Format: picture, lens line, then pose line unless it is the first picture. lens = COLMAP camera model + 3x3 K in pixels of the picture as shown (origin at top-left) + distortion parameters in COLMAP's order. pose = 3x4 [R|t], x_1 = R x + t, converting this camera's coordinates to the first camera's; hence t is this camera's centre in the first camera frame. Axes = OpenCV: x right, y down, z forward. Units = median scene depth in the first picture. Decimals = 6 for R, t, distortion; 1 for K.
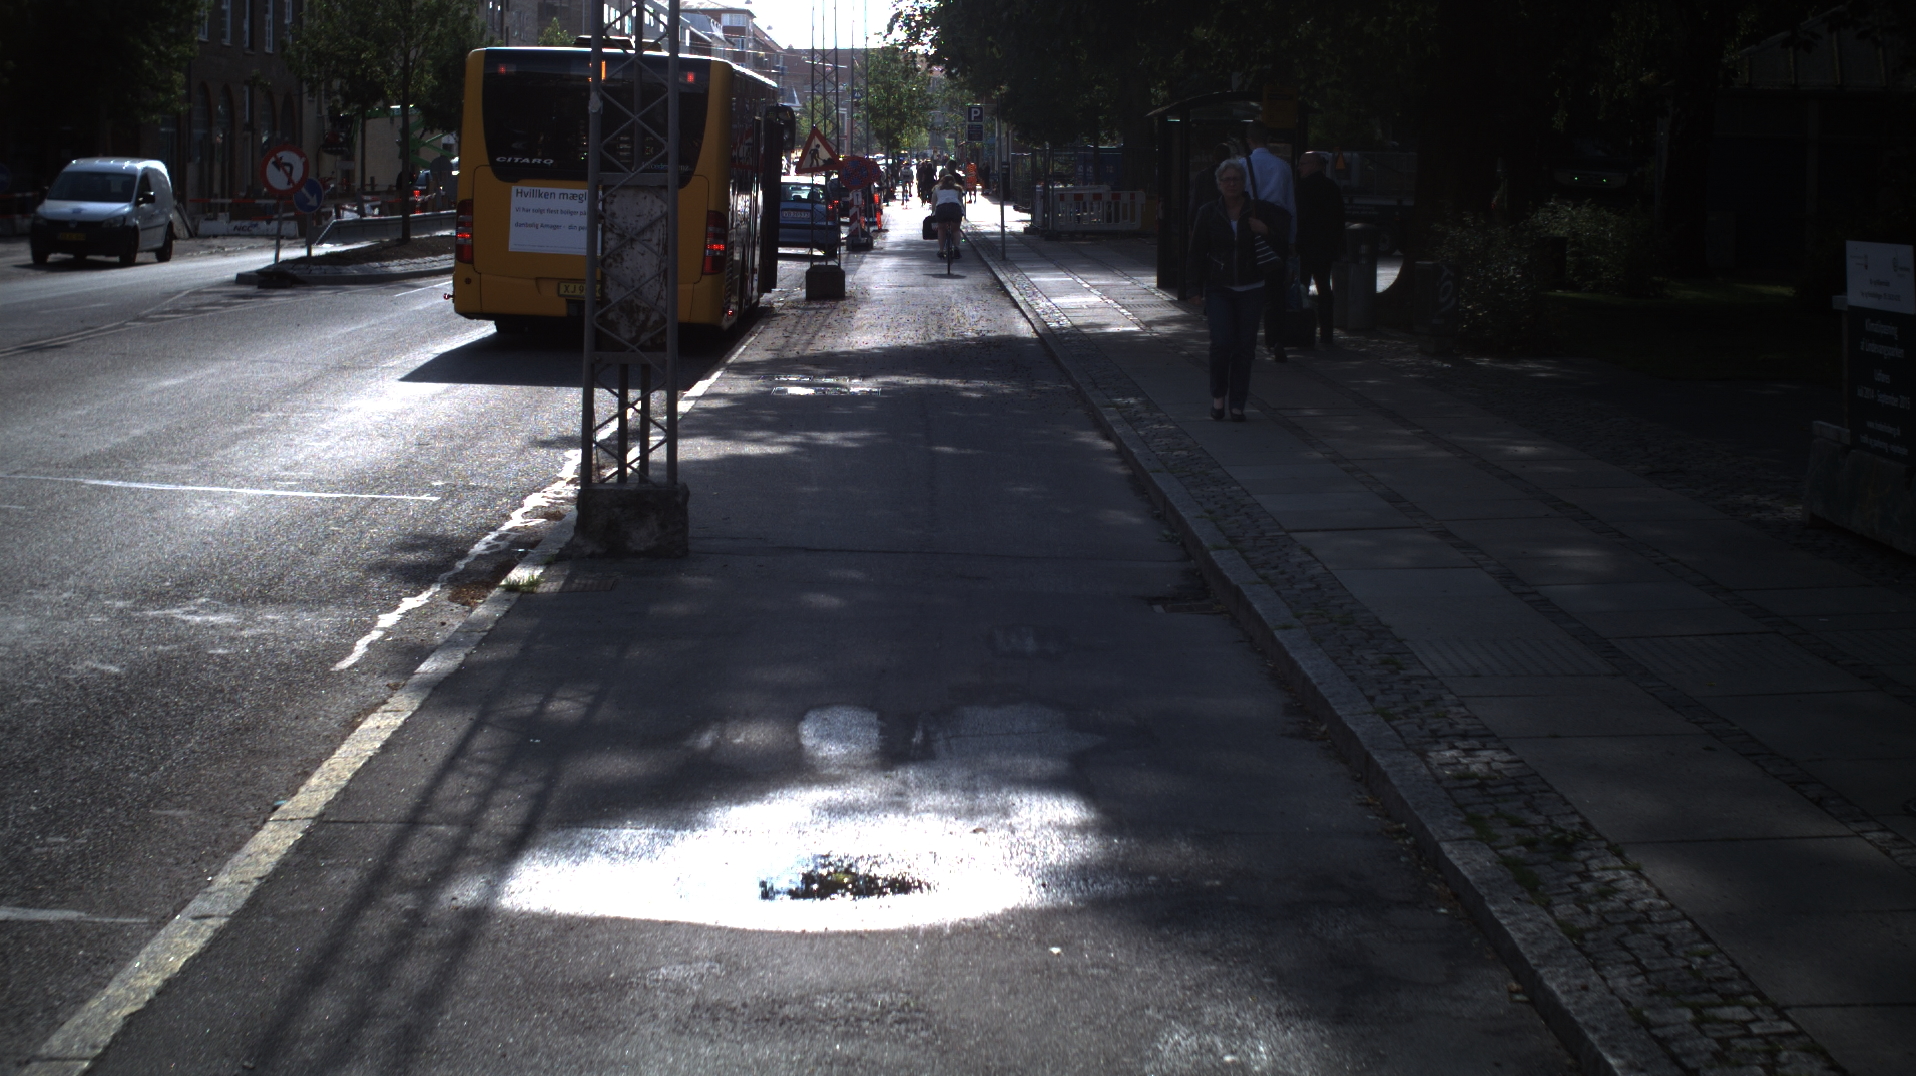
lens RADIAL K [[3309.6, 0, 958.0], [0, 3309.6, 538.0], [0, 0, 1]] dist [-0.323326, 0.618724]
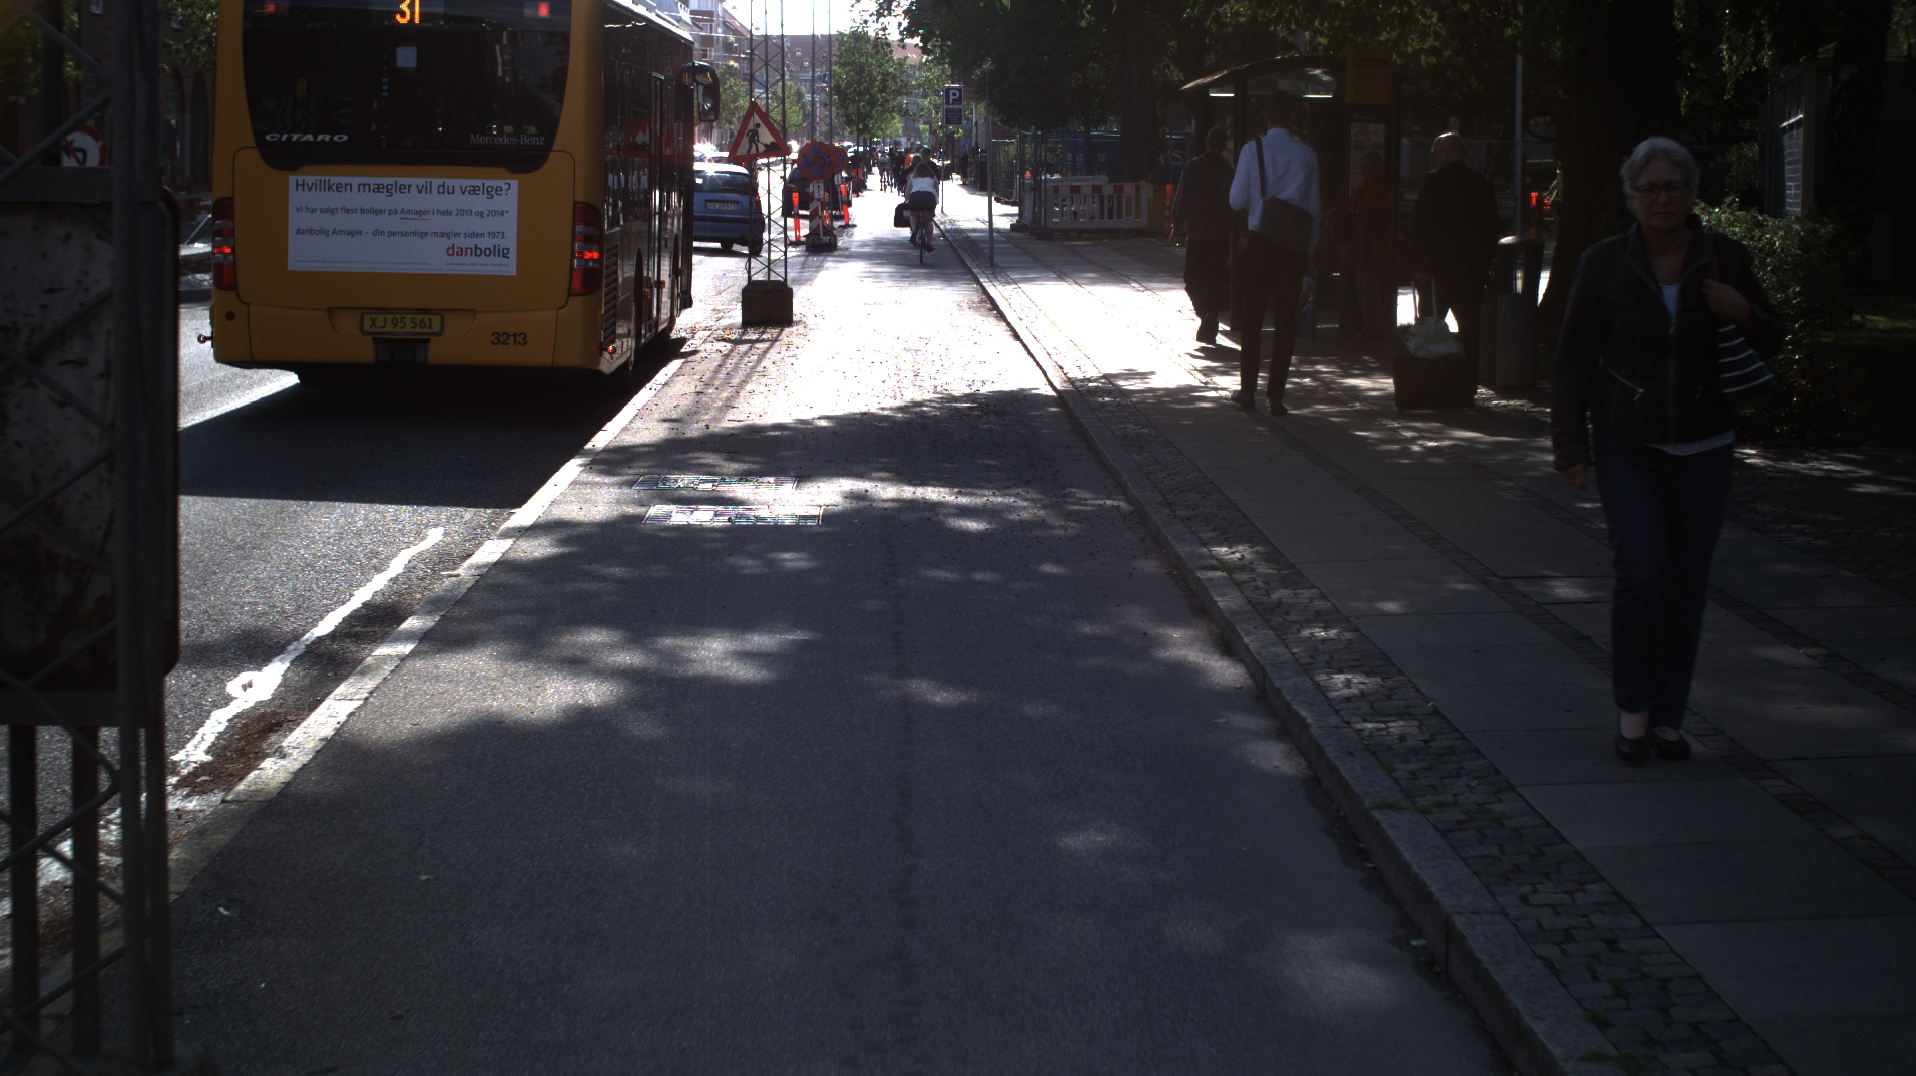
lens RADIAL K [[3309.6, 0, 958.0], [0, 3309.6, 538.0], [0, 0, 1]] dist [-0.323326, 0.618724]
pose [[0.999964, 0.001704, 0.008260, -0.002184], [-0.001733, 0.999992, 0.003574, -0.029929], [-0.008254, -0.003588, 0.999960, 0.269372]]
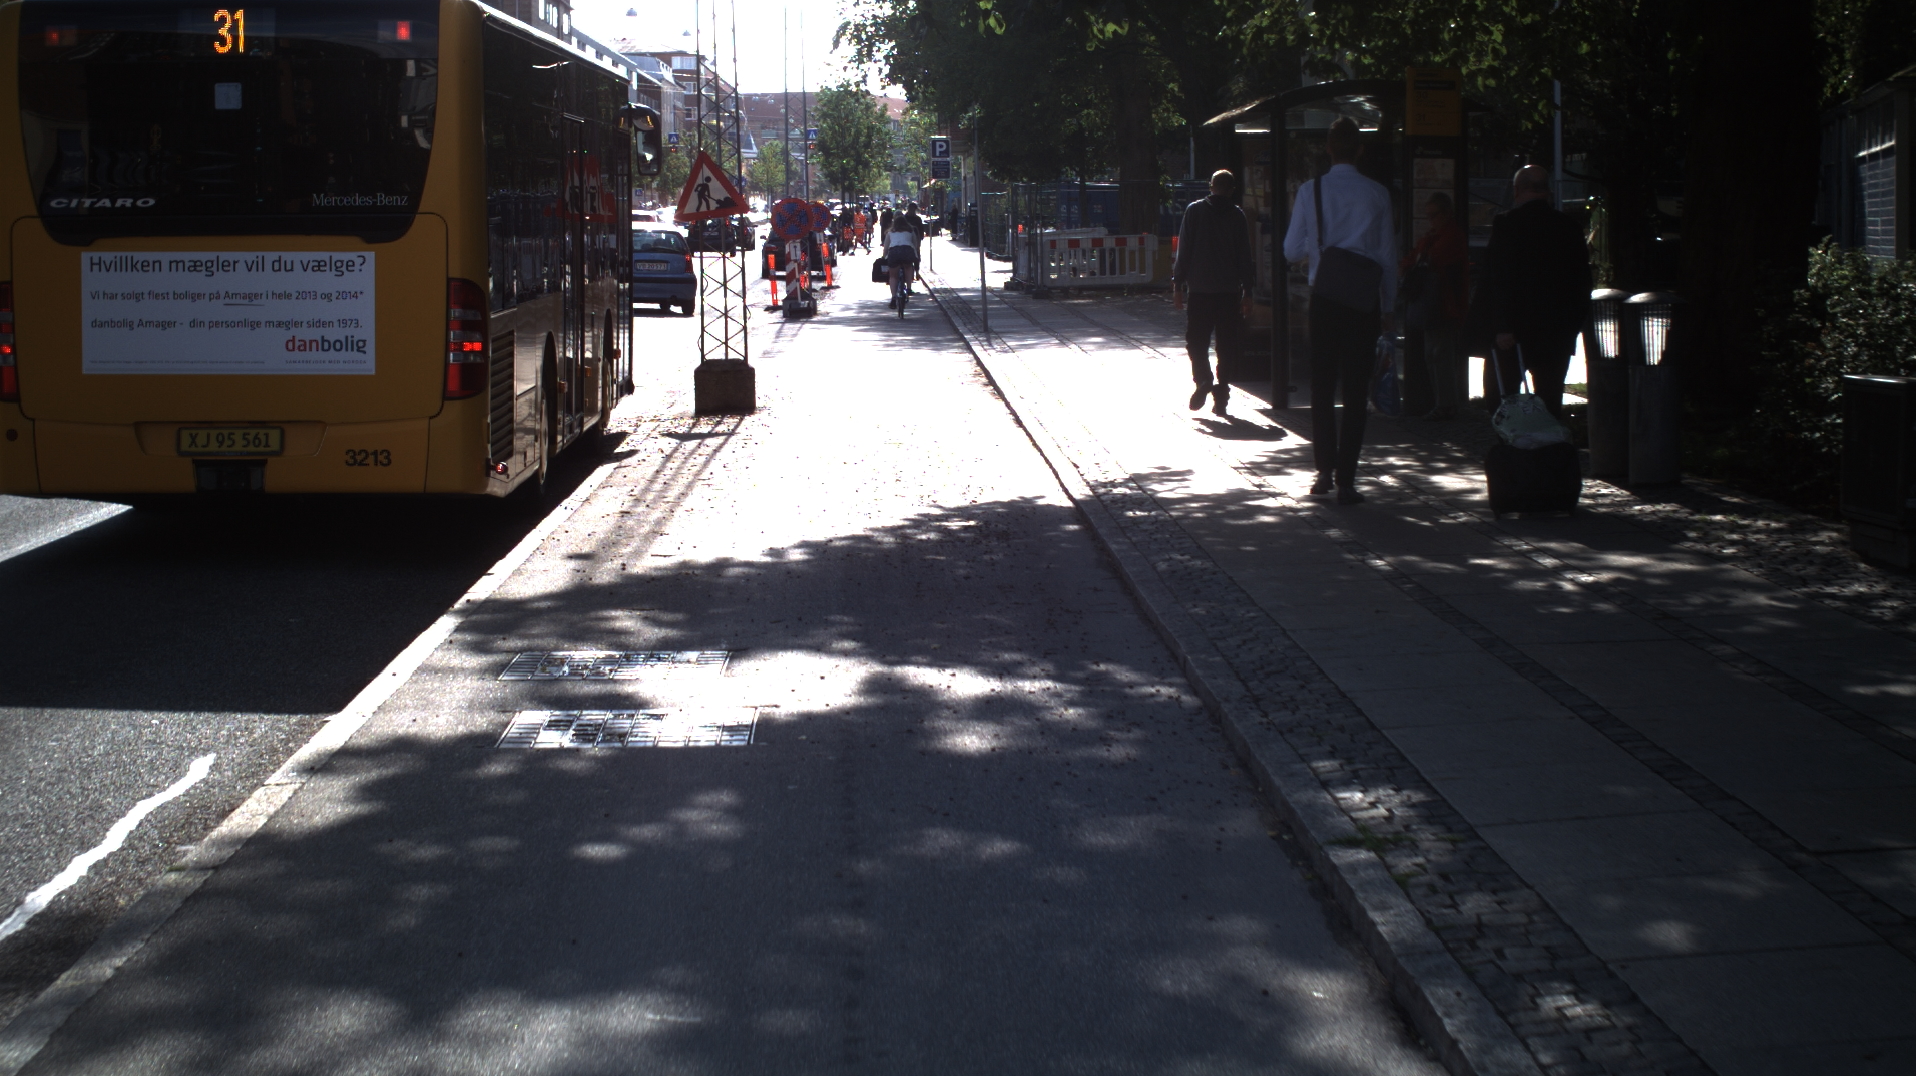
lens RADIAL K [[3309.6, 0, 958.0], [0, 3309.6, 538.0], [0, 0, 1]] dist [-0.323326, 0.618724]
pose [[0.999733, -0.021213, 0.009112, -0.000345], [0.021332, 0.999687, -0.013080, -0.044312], [-0.008831, 0.013271, 0.999873, 0.402983]]
